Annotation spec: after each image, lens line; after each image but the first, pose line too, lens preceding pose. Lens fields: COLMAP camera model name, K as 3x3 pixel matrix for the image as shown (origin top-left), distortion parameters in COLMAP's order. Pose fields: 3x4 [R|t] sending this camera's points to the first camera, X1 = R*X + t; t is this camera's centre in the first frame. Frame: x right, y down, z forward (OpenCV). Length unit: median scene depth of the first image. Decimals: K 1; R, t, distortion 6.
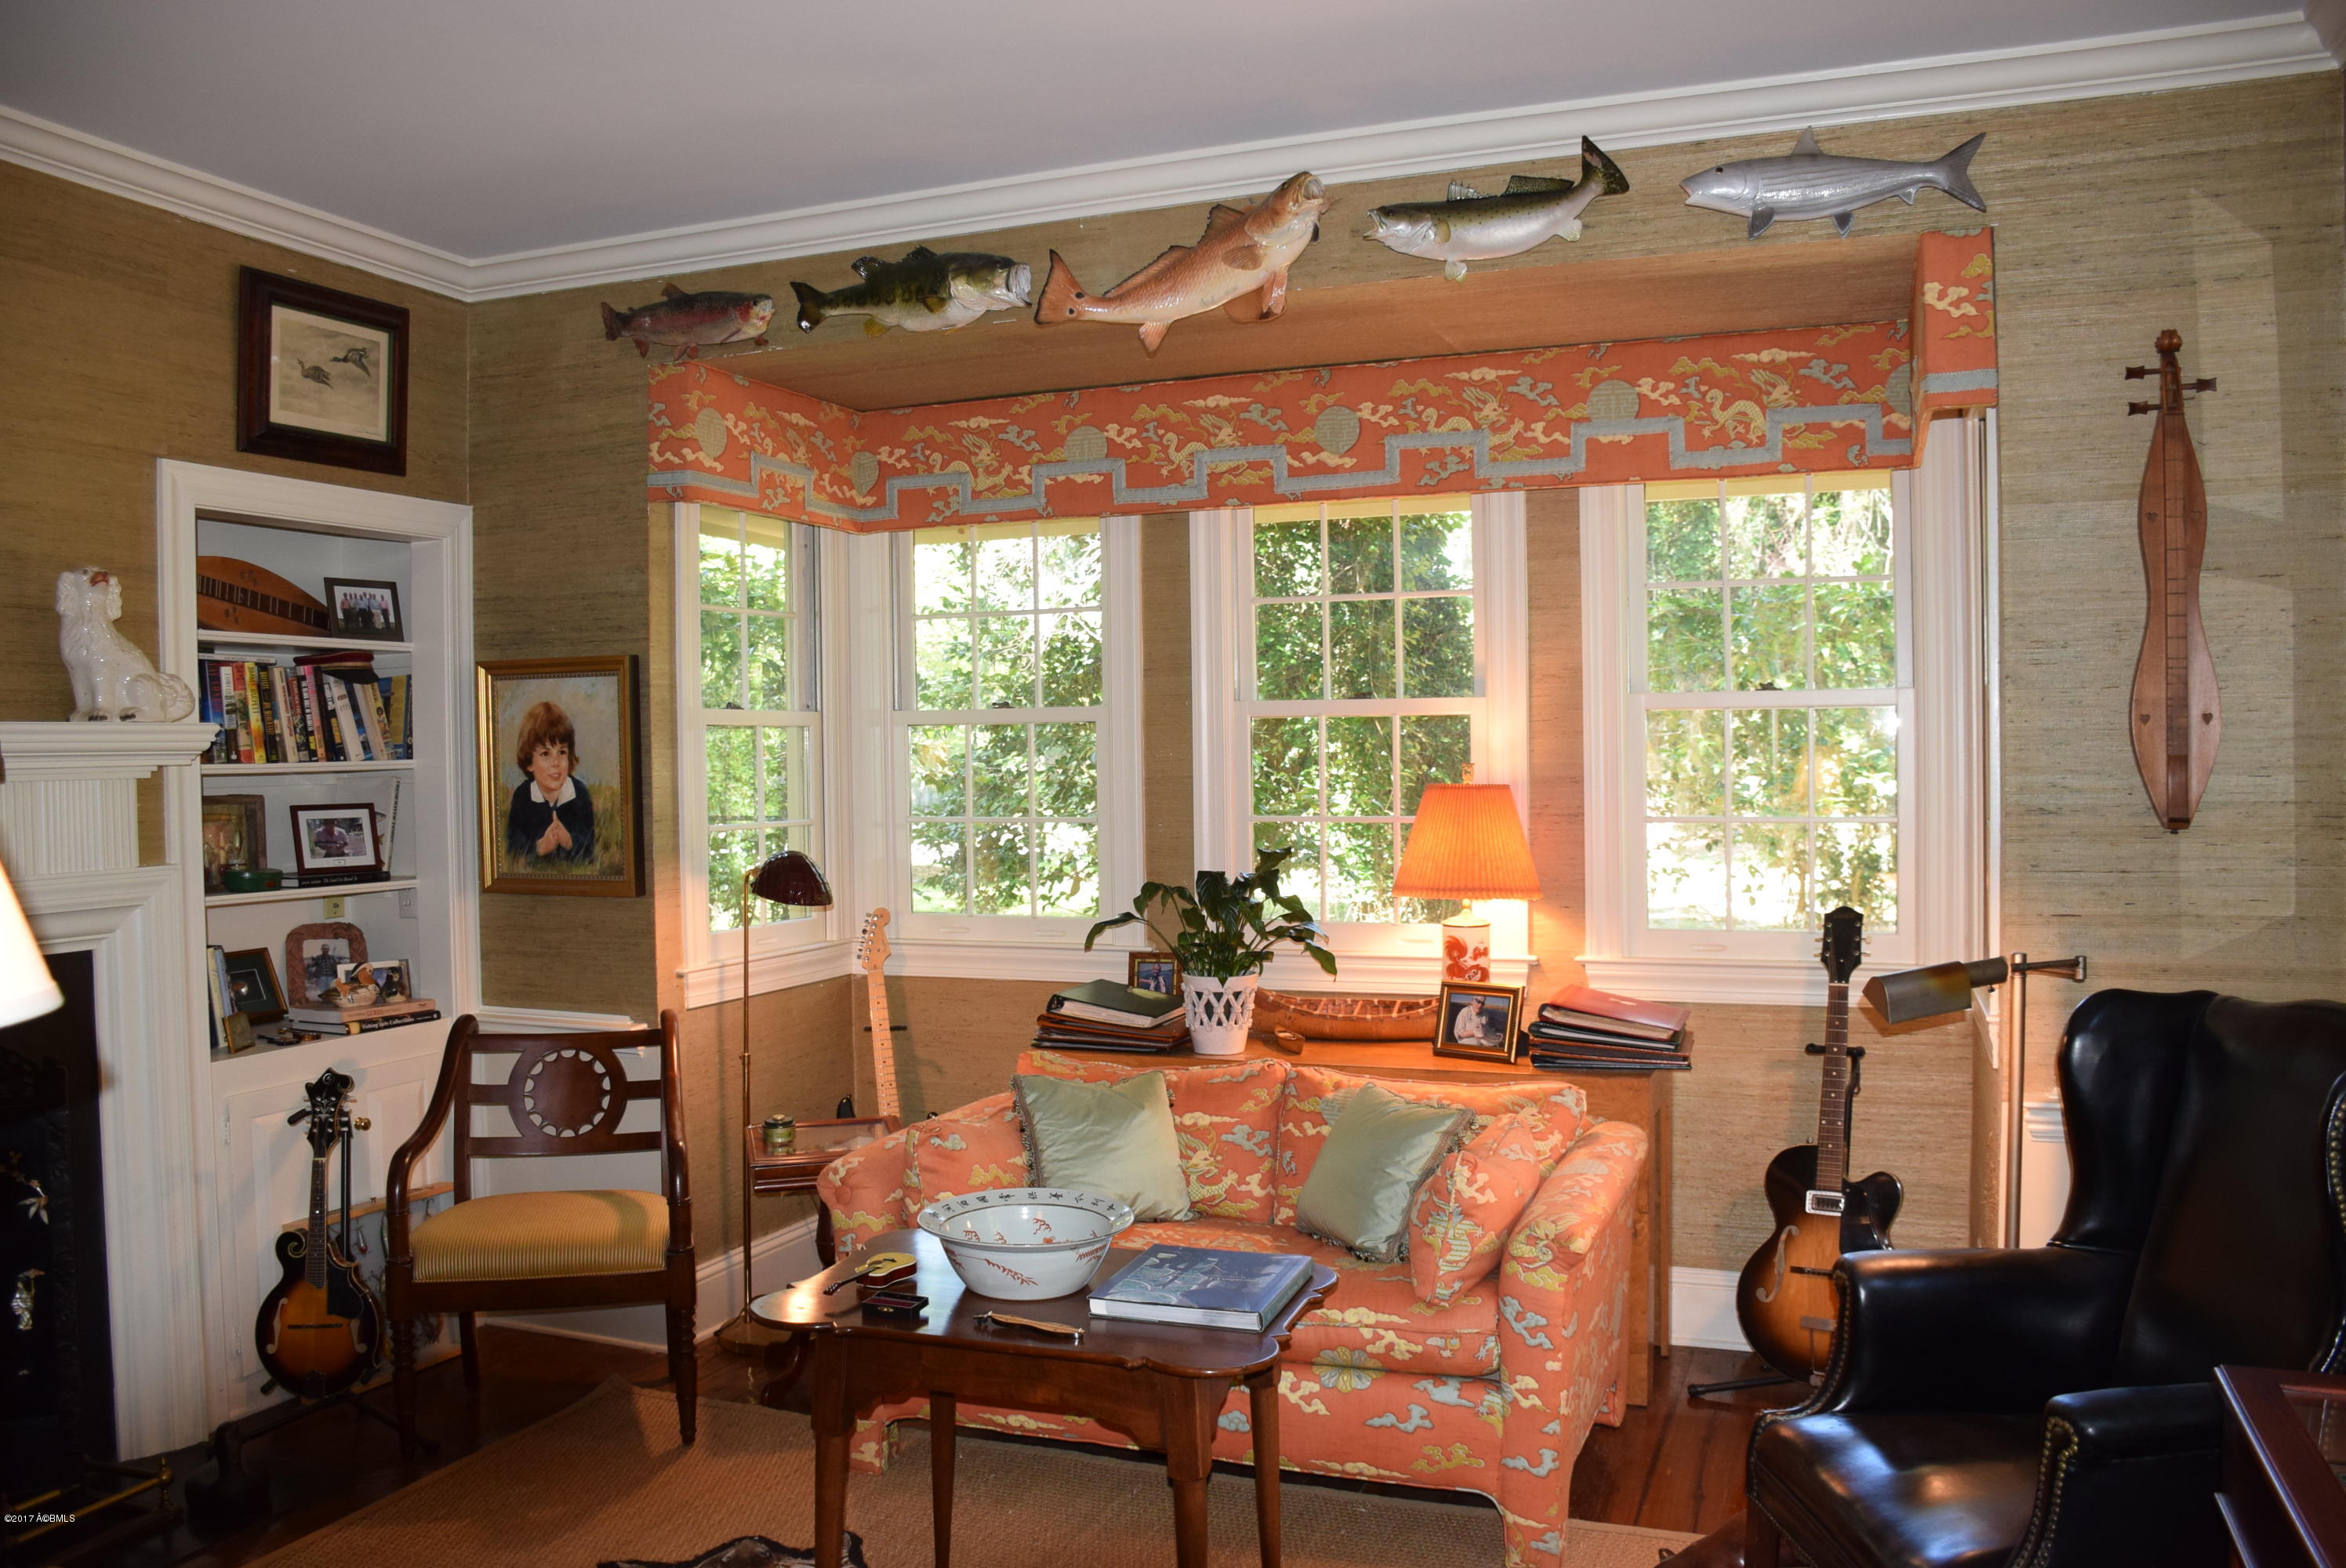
lens RADIAL K [[1834.8, 0, 1173.0], [0, 1834.8, 784.0], [0, 0, 1]] dist [-0.159177, 0.108582]
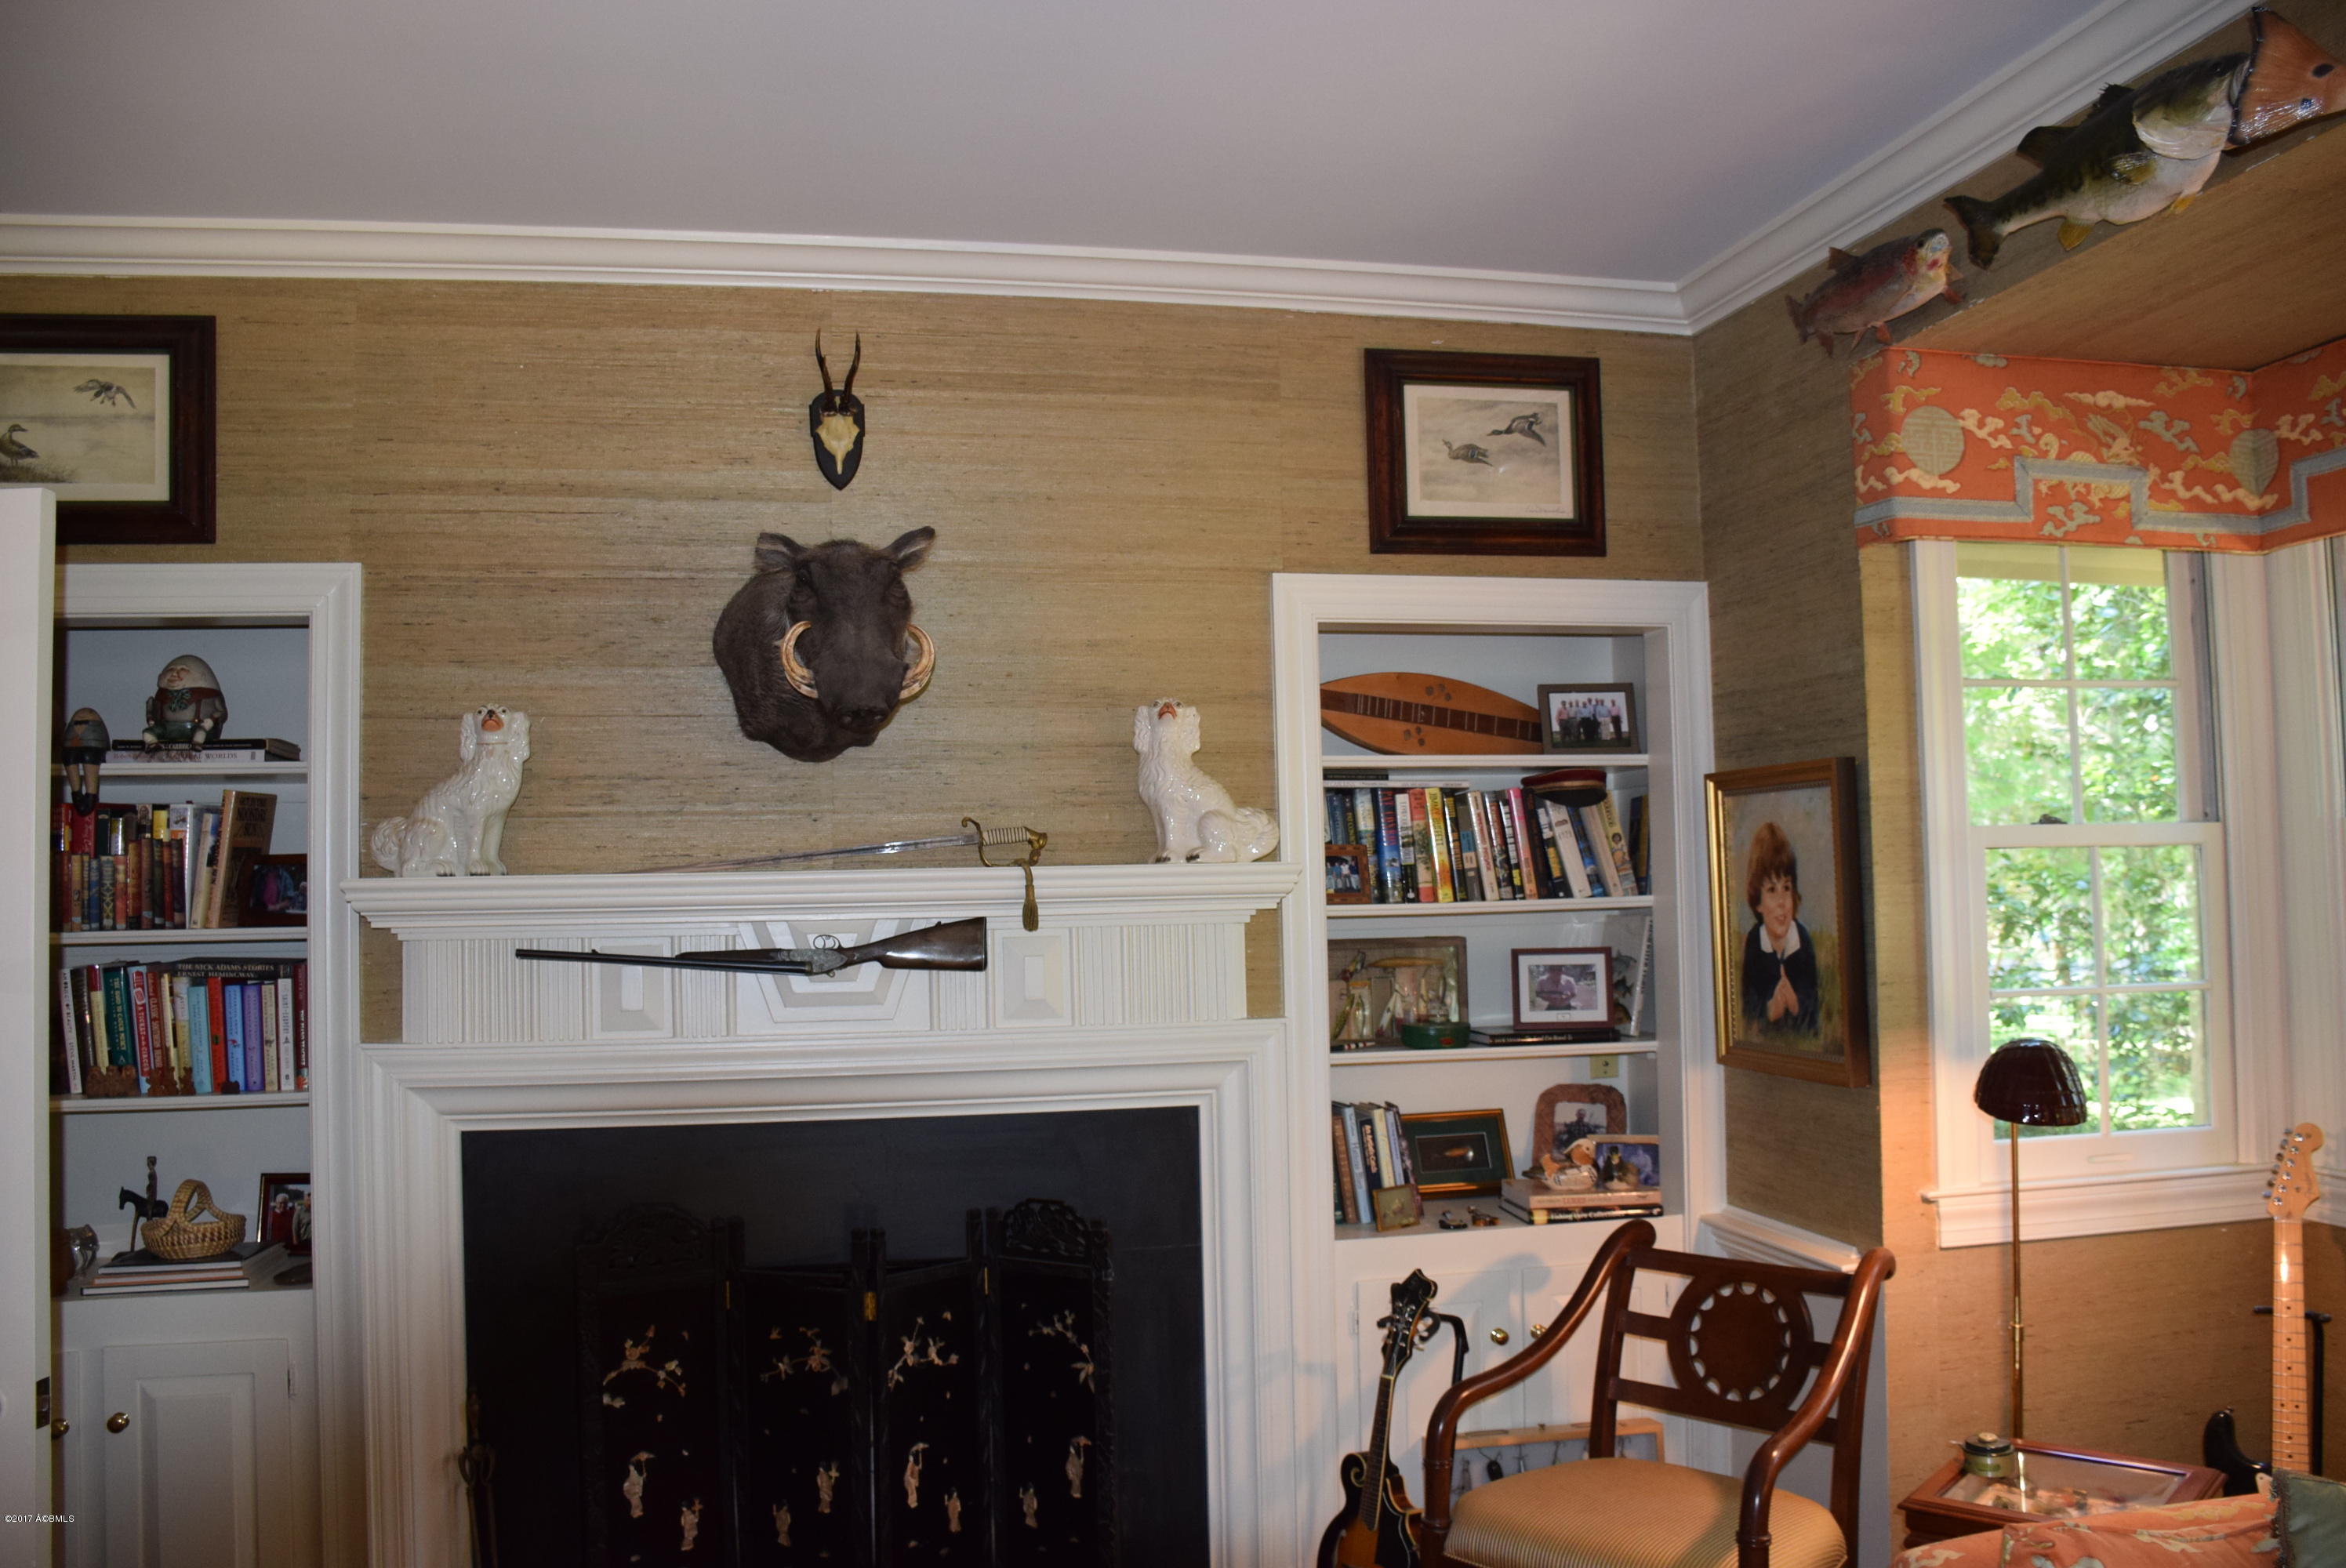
lens RADIAL K [[1834.8, 0, 1173.0], [0, 1834.8, 784.0], [0, 0, 1]] dist [-0.159177, 0.108582]
pose [[0.544918, -0.043040, -0.837384, 0.164655], [-0.003969, 0.998538, -0.053906, -0.019789], [0.838480, 0.032698, 0.543951, 0.371685]]
